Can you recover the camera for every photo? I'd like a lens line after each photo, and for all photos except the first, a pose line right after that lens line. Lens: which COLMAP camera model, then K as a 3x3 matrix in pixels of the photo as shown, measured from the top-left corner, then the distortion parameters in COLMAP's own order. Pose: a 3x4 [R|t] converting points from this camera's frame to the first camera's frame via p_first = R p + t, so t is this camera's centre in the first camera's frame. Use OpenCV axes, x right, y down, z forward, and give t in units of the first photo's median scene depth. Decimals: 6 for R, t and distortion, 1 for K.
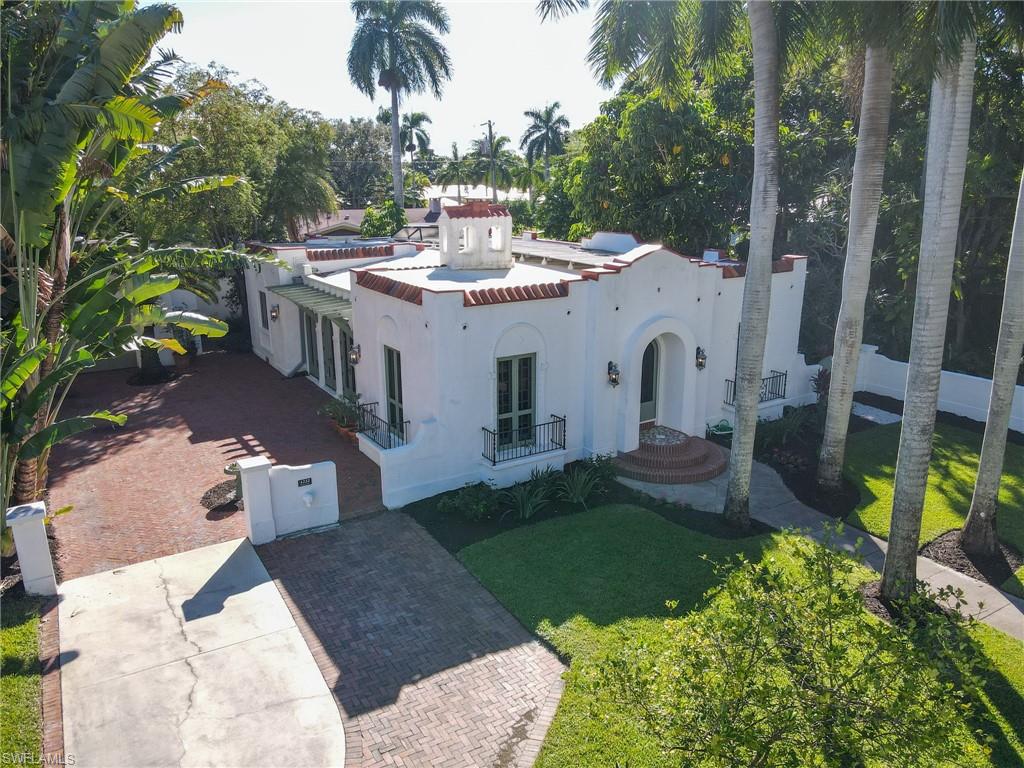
lens RADIAL K [[717.3, 0, 512.0], [0, 717.3, 384.0], [0, 0, 1]] dist [-0.003118, 0.000250]
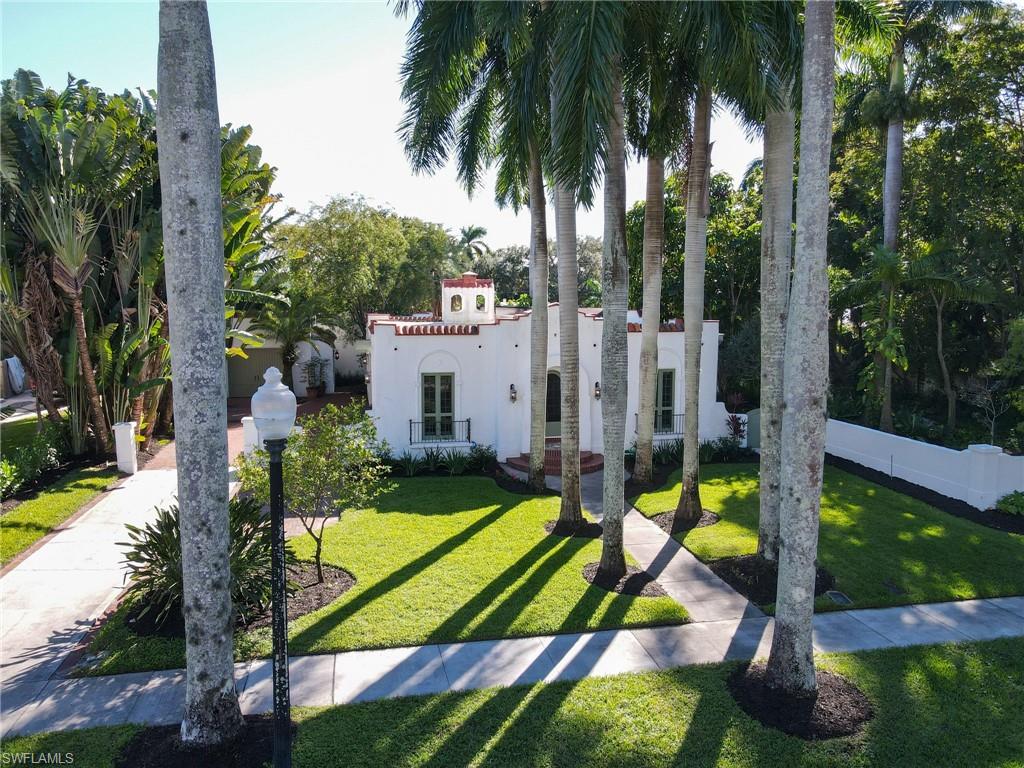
lens RADIAL K [[717.3, 0, 512.0], [0, 717.3, 384.0], [0, 0, 1]] dist [-0.003118, 0.000250]
pose [[0.928424, 0.049459, -0.368216, 0.667478], [-0.105641, 0.985333, -0.134012, 0.158590], [0.356188, 0.163319, 0.920031, -0.275648]]
